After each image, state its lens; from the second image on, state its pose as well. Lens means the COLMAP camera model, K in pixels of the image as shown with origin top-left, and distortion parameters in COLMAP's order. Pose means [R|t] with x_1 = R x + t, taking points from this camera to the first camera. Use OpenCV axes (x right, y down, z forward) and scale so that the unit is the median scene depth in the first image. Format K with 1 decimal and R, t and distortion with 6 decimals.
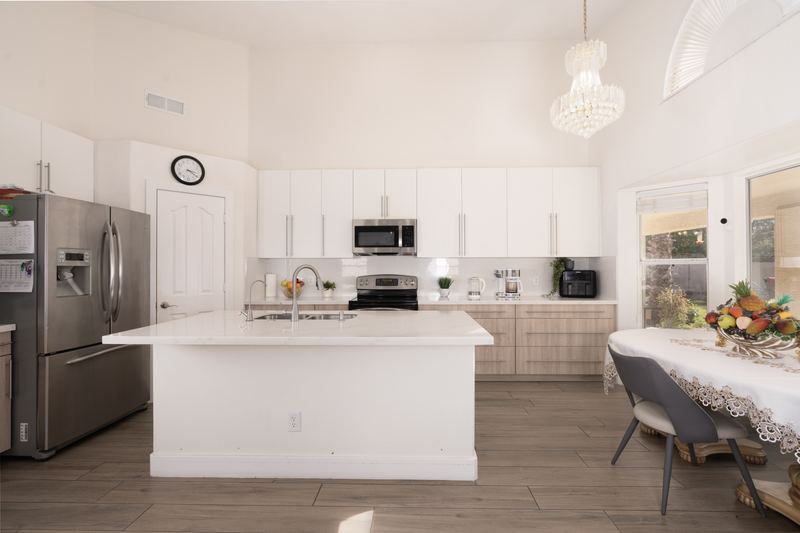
lens RADIAL K [[358.0, 0, 403.4], [0, 358.0, 264.2], [0, 0, 1]] dist [-0.006410, 0.001421]
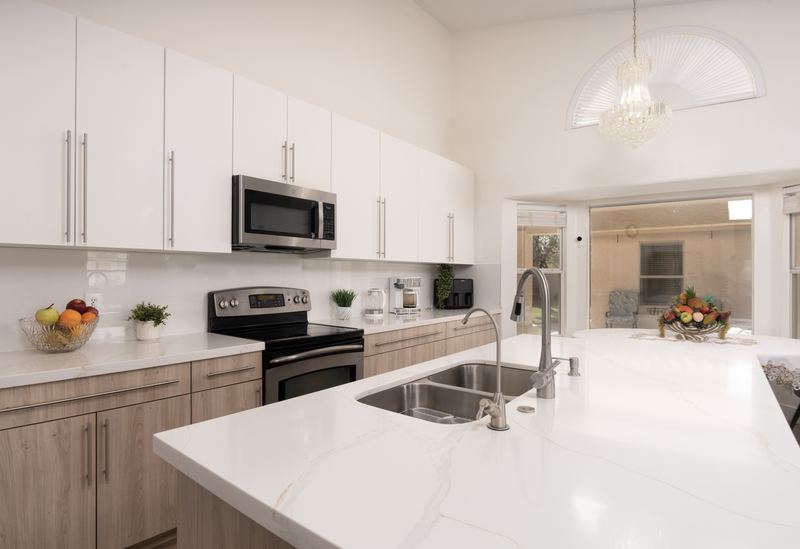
lens RADIAL K [[421.2, 0, 402.9], [0, 421.2, 276.0], [0, 0, 1]] dist [-0.054623, -0.000717]
pose [[0.589663, 0.005629, 0.807630, -0.461632], [-0.011319, 0.999935, 0.001295, 0.009800], [-0.807570, -0.009905, 0.589688, 0.480153]]
